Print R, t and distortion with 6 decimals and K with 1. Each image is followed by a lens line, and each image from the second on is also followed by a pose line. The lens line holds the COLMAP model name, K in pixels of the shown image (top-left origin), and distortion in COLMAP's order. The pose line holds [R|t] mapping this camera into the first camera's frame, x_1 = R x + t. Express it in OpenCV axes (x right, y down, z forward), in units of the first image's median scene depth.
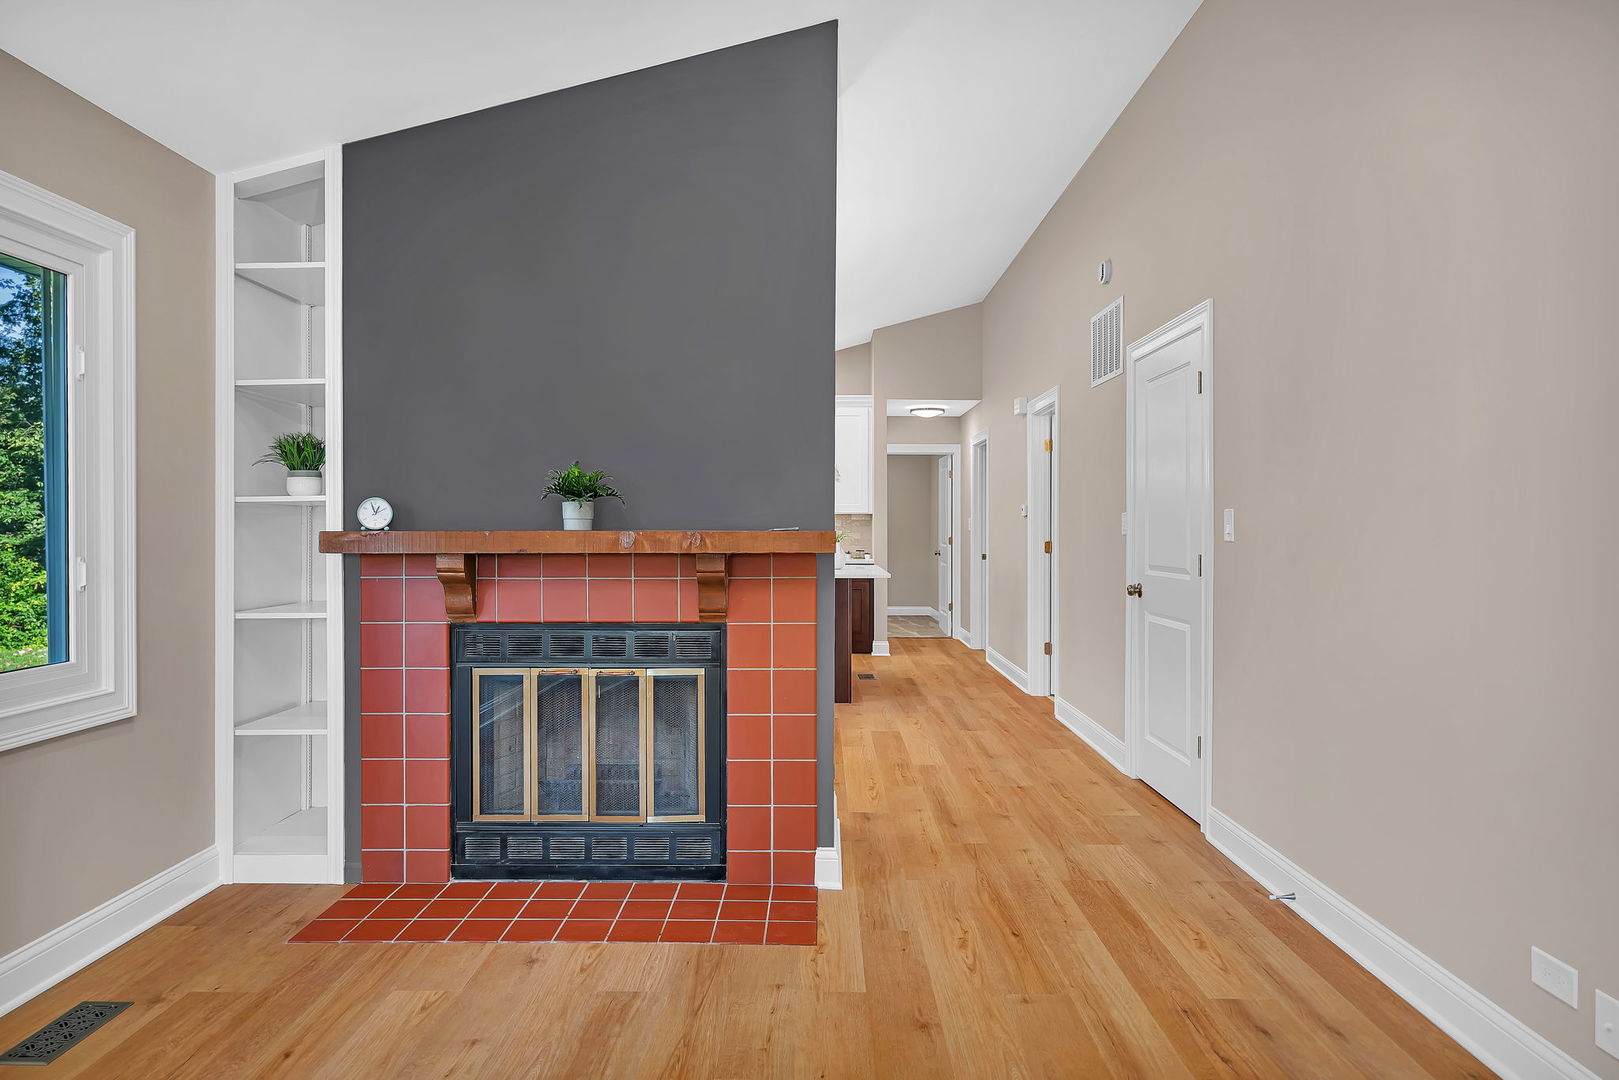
lens RADIAL K [[959.4, 0, 804.7], [0, 959.4, 533.2], [0, 0, 1]] dist [-0.004570, -0.000810]
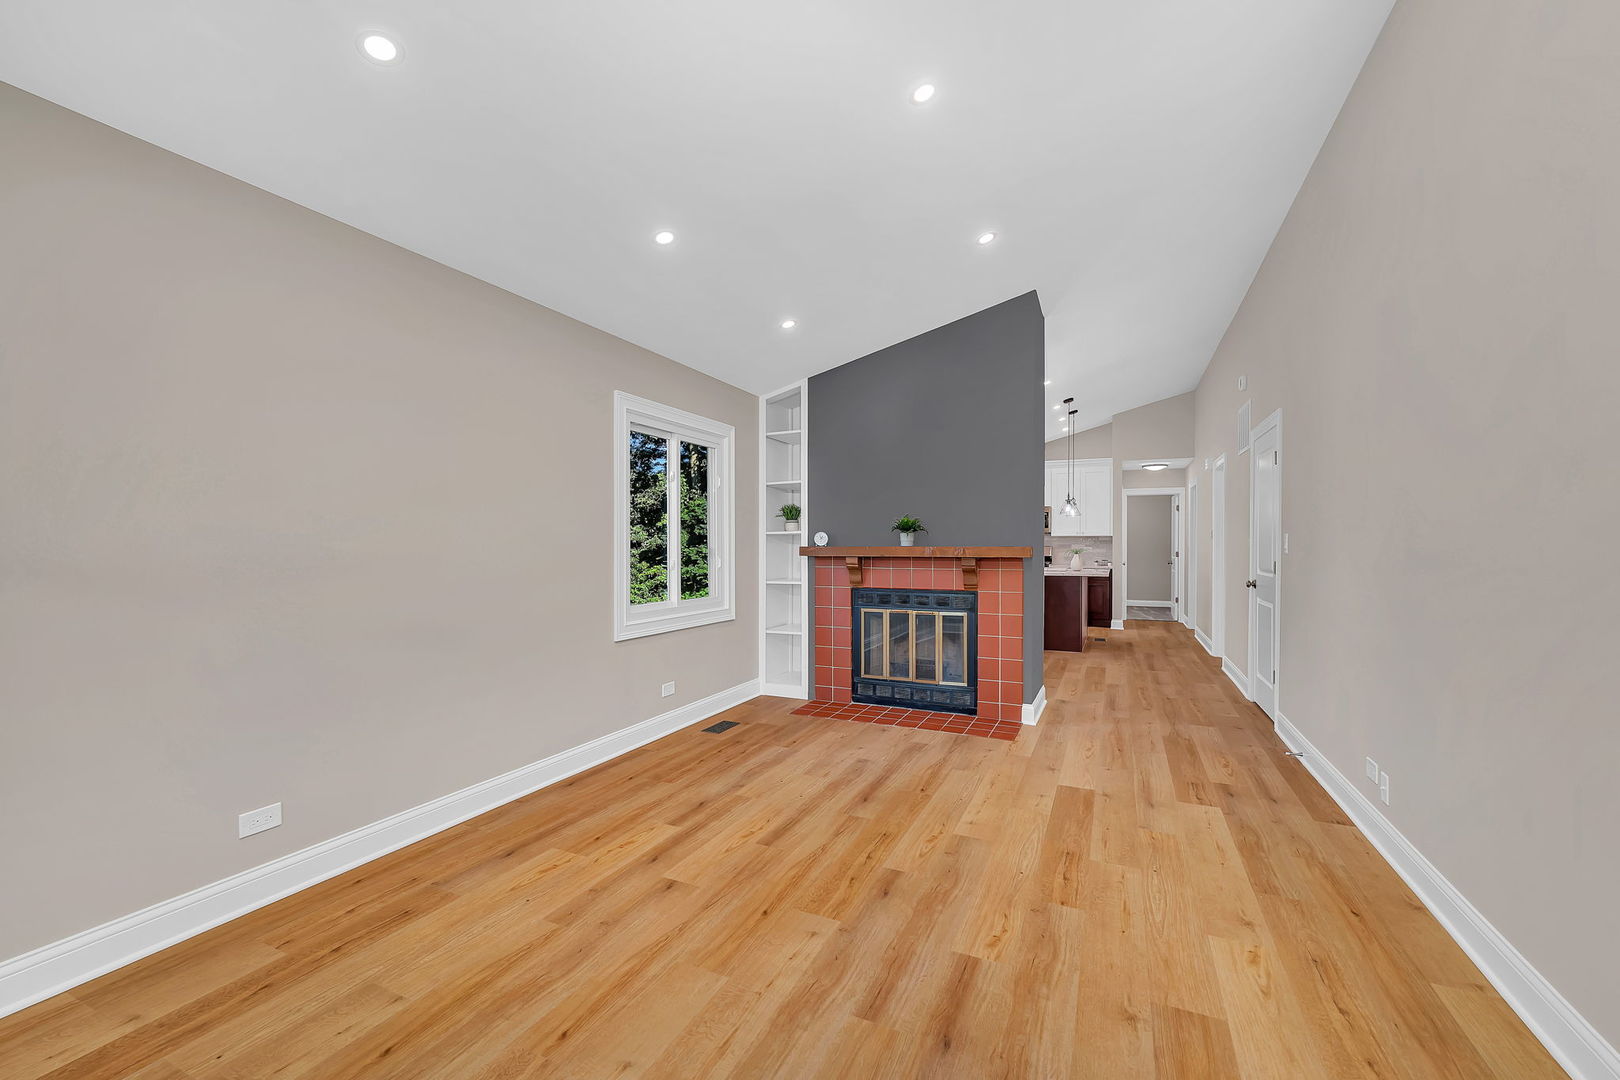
lens RADIAL K [[665.8, 0, 816.8], [0, 665.8, 544.5], [0, 0, 1]] dist [-0.000383, 0.000059]
pose [[0.919015, -0.000695, -0.394221, 0.166538], [-0.002139, 0.999975, -0.006747, 0.003750], [0.394216, 0.007044, 0.918991, -0.457183]]
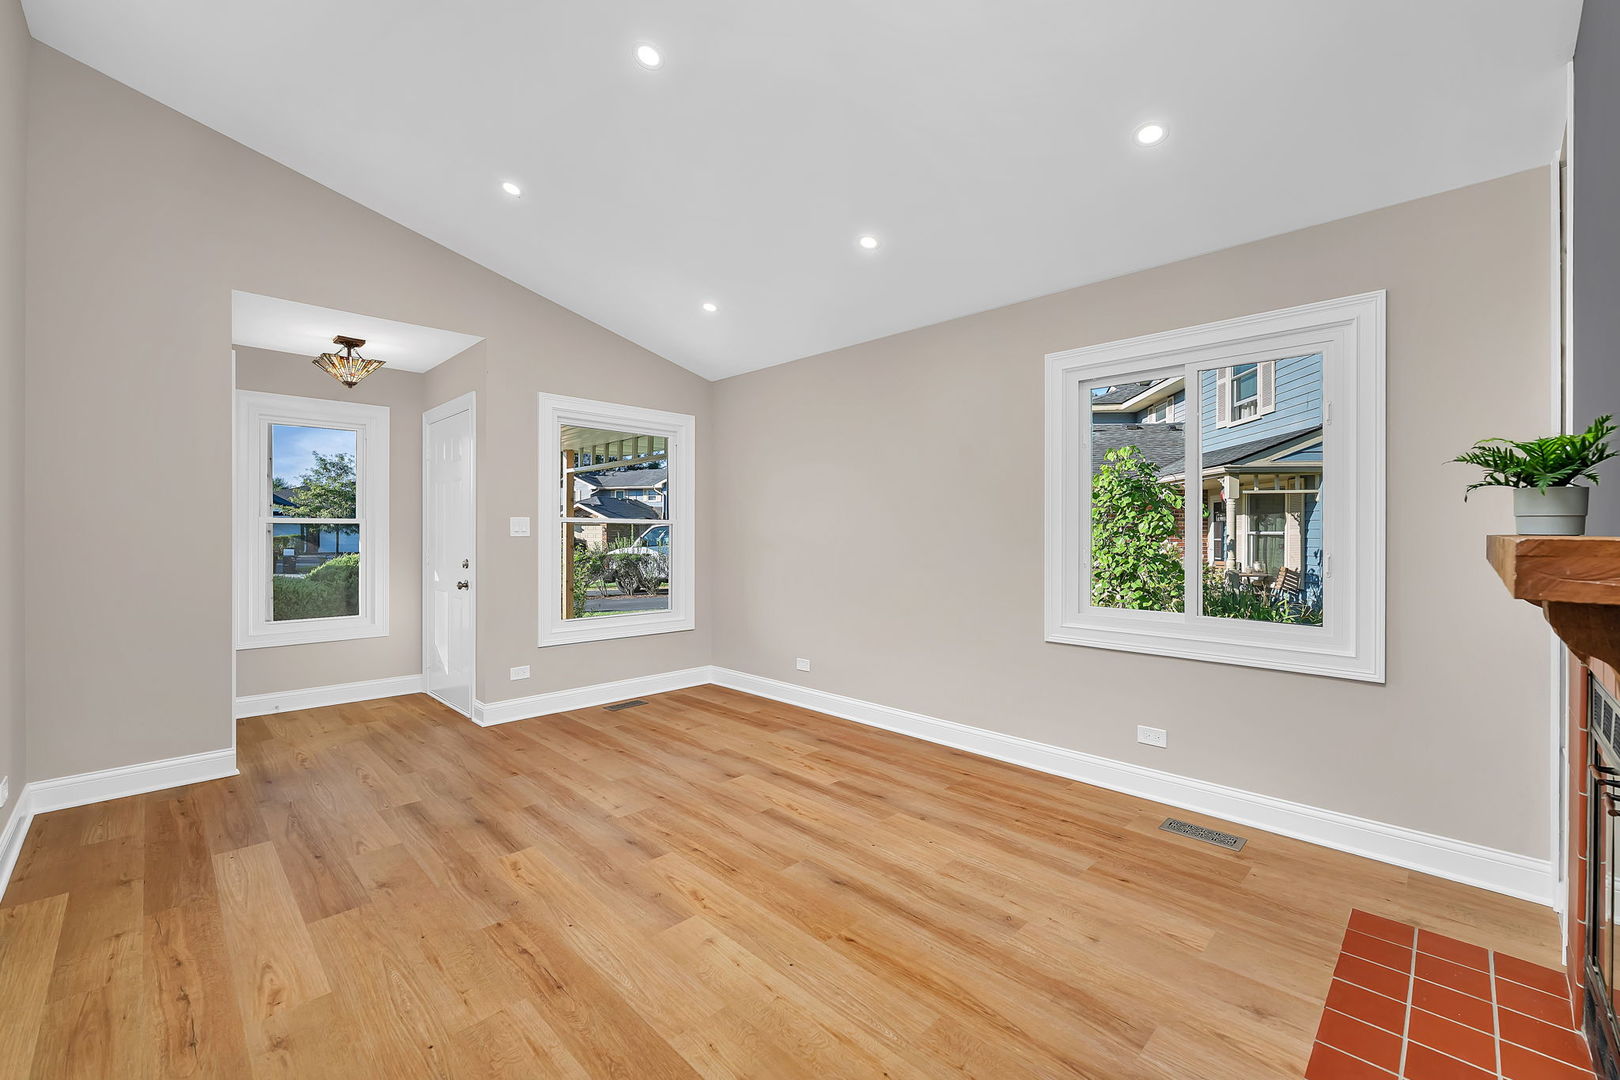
lens RADIAL K [[721.9, 0, 808.8], [0, 721.9, 531.3], [0, 0, 1]] dist [0.000941, 0.000155]
pose [[-0.722492, -0.002229, -0.691376, 0.386101], [-0.006321, 0.999974, 0.003382, 0.004173], [0.691350, 0.006814, -0.722488, 0.973681]]
